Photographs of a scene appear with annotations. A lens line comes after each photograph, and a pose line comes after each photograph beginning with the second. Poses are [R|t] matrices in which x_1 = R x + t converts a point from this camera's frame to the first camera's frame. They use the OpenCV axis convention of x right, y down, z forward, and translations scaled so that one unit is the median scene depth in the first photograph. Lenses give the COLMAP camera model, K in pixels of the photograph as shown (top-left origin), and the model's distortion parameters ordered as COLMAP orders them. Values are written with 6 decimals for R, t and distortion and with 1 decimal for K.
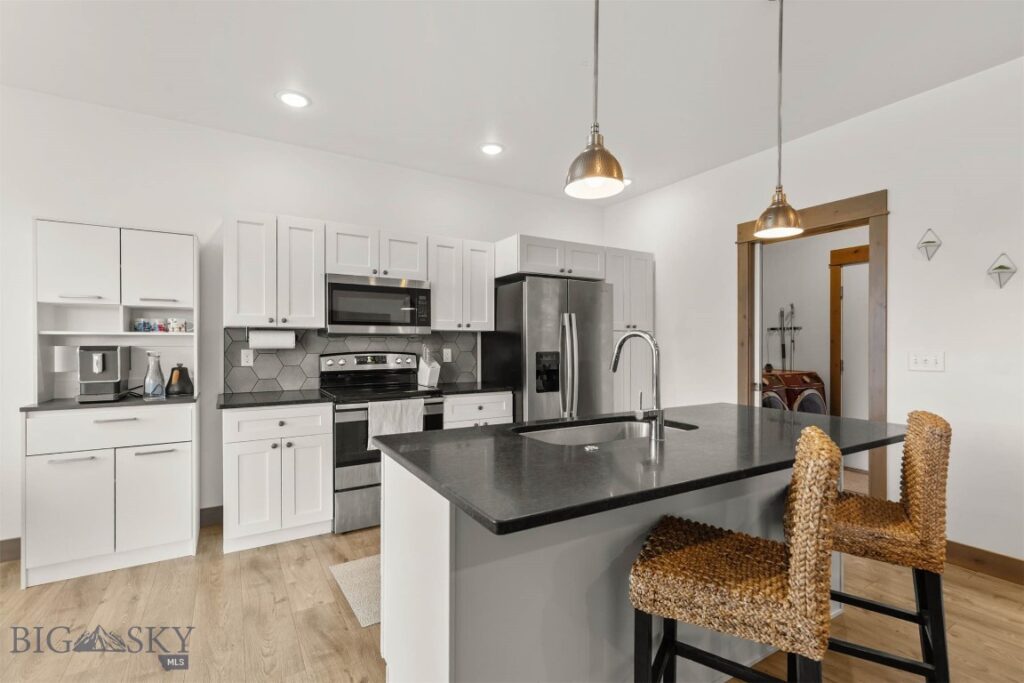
lens RADIAL K [[461.4, 0, 509.6], [0, 461.4, 346.9], [0, 0, 1]] dist [0.007461, 0.000018]
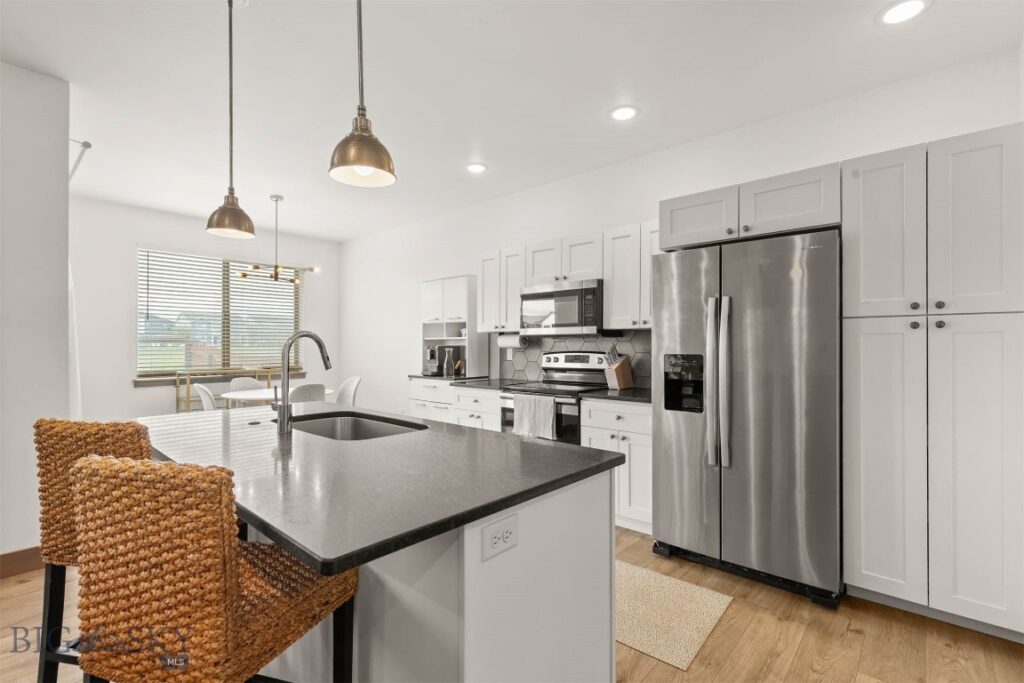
lens RADIAL K [[461.4, 0, 519.2], [0, 461.4, 347.6], [0, 0, 1]] dist [0.007461, 0.000018]
pose [[0.306454, 0.004762, -0.951873, 0.860509], [-0.003545, 0.999986, 0.003862, -0.002538], [0.951879, 0.002191, 0.306467, 0.682818]]
